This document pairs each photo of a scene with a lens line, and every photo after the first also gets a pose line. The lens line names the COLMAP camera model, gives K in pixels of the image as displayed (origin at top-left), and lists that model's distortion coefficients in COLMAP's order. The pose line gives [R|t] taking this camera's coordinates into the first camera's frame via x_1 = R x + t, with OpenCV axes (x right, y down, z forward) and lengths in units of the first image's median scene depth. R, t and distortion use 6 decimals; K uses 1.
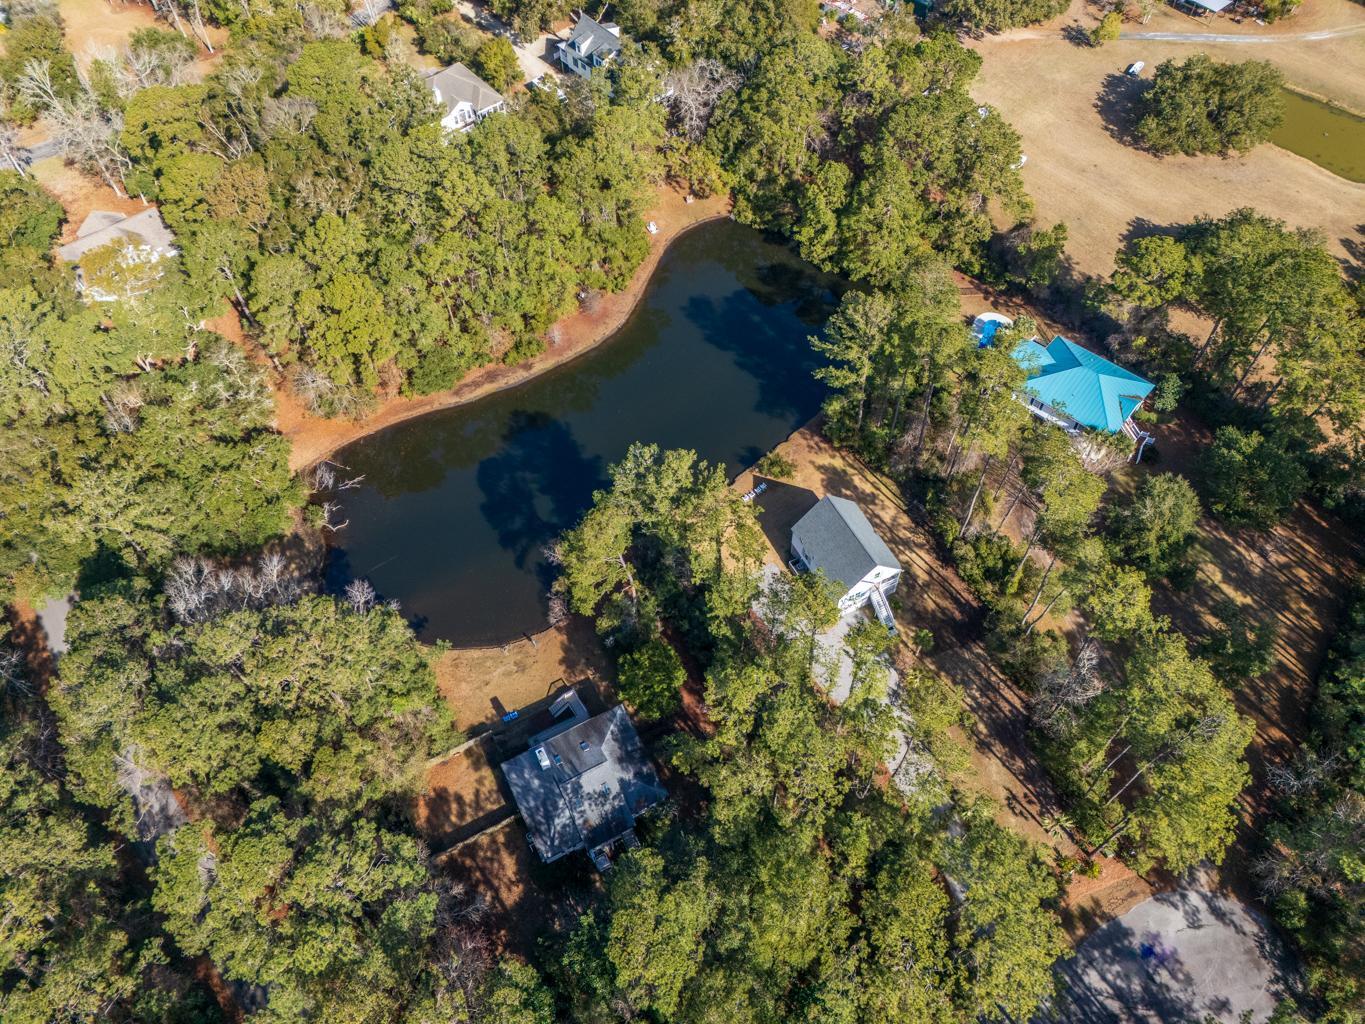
lens RADIAL K [[1000.4, 0, 686.9], [0, 1000.4, 511.0], [0, 0, 1]] dist [0.078762, -0.066889]
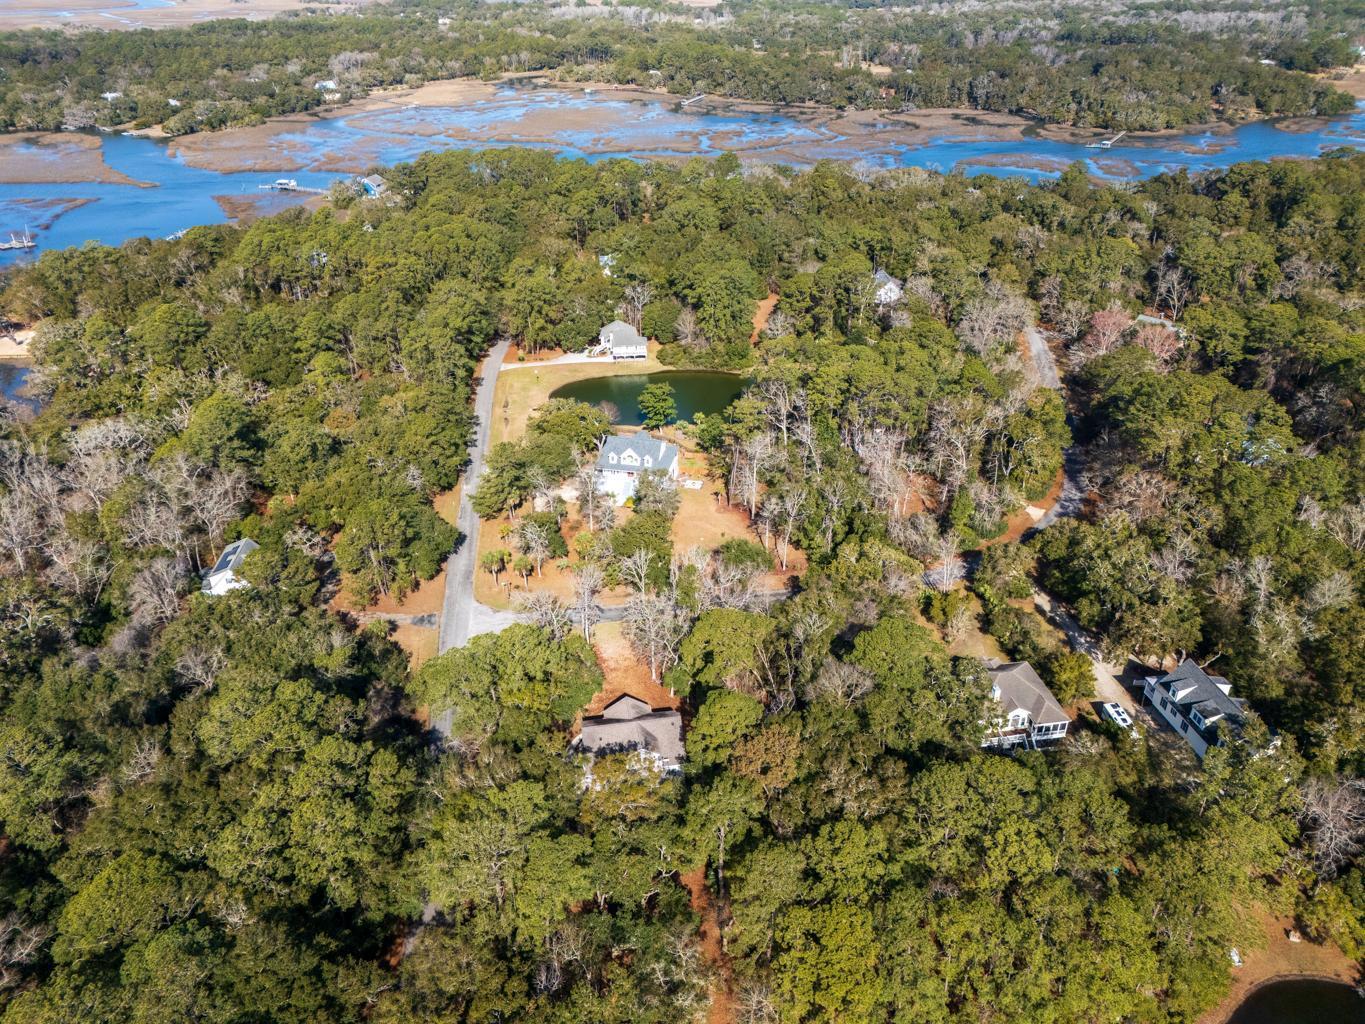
lens RADIAL K [[1000.4, 0, 686.9], [0, 1000.4, 511.0], [0, 0, 1]] dist [0.078762, -0.066889]
pose [[0.860104, 0.257319, -0.440463, -0.125289], [-0.421405, 0.844996, -0.329241, -0.131794], [0.287470, 0.468795, 0.835220, 0.091952]]
